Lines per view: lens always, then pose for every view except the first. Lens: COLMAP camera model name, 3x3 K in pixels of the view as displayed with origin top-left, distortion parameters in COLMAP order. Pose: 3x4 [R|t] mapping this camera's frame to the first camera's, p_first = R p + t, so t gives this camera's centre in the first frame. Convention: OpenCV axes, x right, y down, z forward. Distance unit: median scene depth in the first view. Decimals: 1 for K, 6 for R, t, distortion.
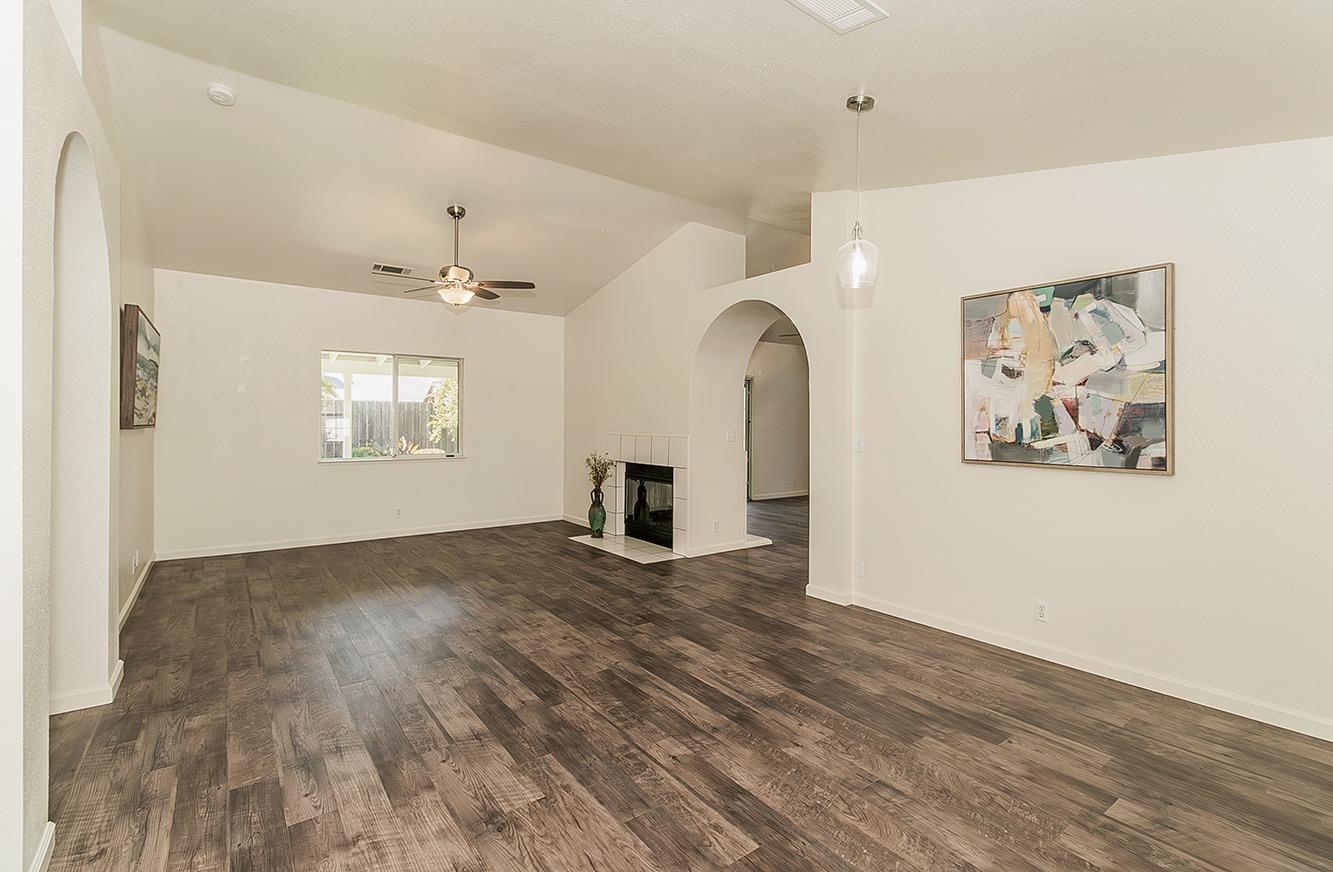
lens RADIAL K [[600.9, 0, 672.3], [0, 600.9, 428.7], [0, 0, 1]] dist [0.002118, -0.000452]
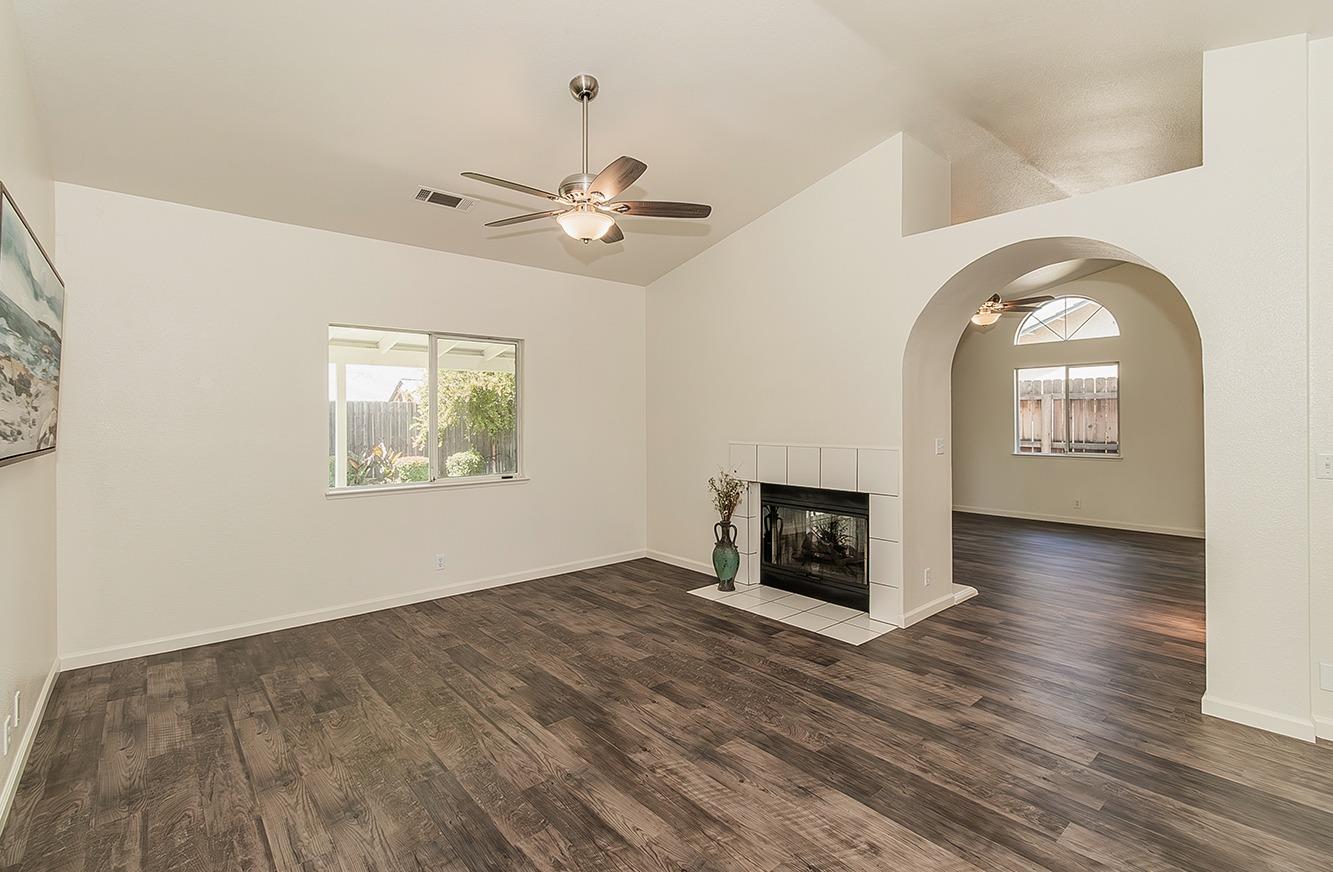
lens RADIAL K [[600.9, 0, 666.3], [0, 600.9, 423.1], [0, 0, 1]] dist [0.002118, -0.000452]
pose [[0.997588, -0.011246, 0.068490, -0.487591], [0.011637, 0.999918, -0.005325, -0.026932], [-0.068424, 0.006109, 0.997638, 0.591633]]
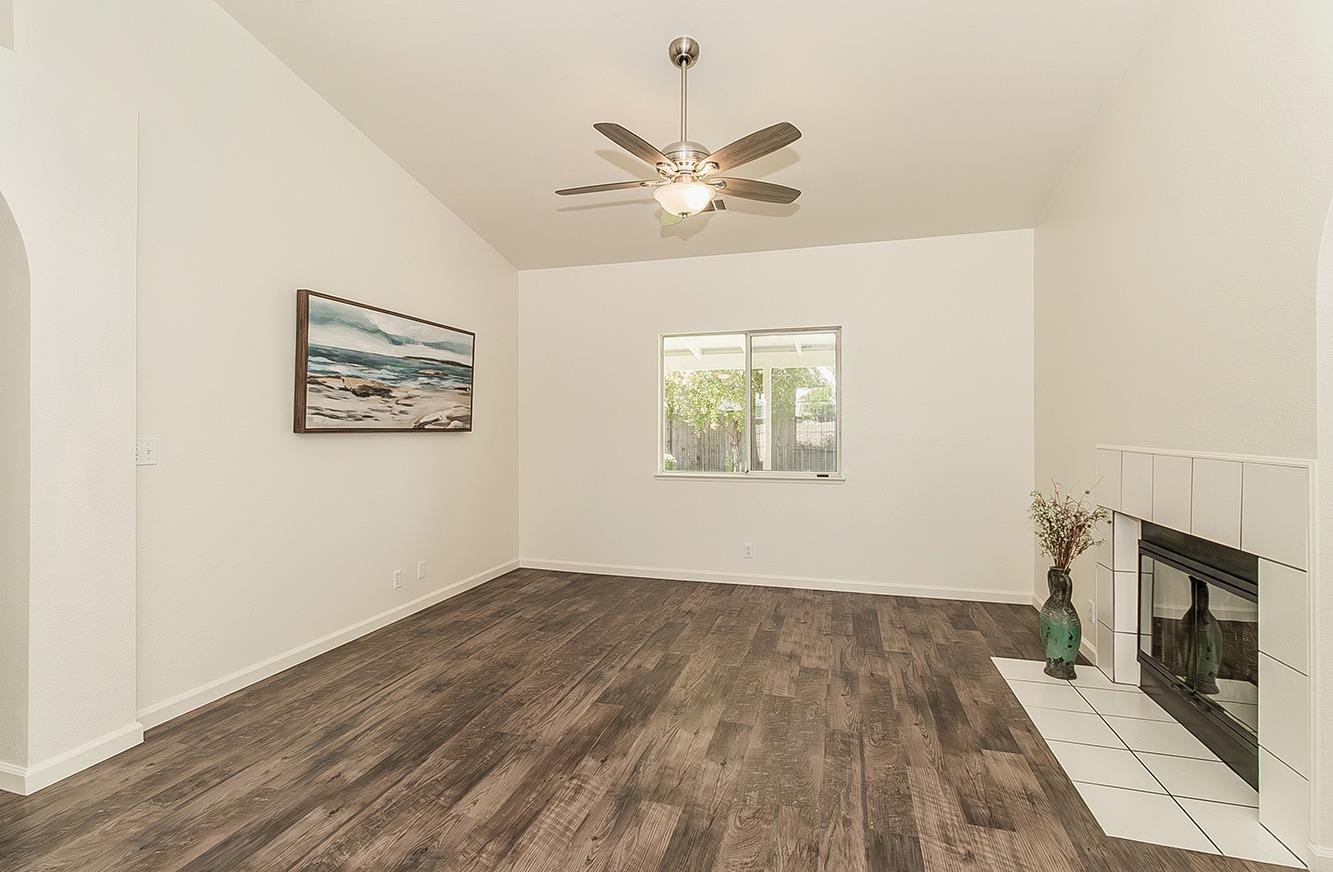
lens RADIAL K [[600.9, 0, 667.4], [0, 600.9, 432.0], [0, 0, 1]] dist [0.002118, -0.000452]
pose [[0.600359, 0.000605, -0.799731, 0.123447], [-0.005508, 0.999979, -0.003379, -0.000206], [0.799712, 0.006433, 0.600350, 0.981935]]
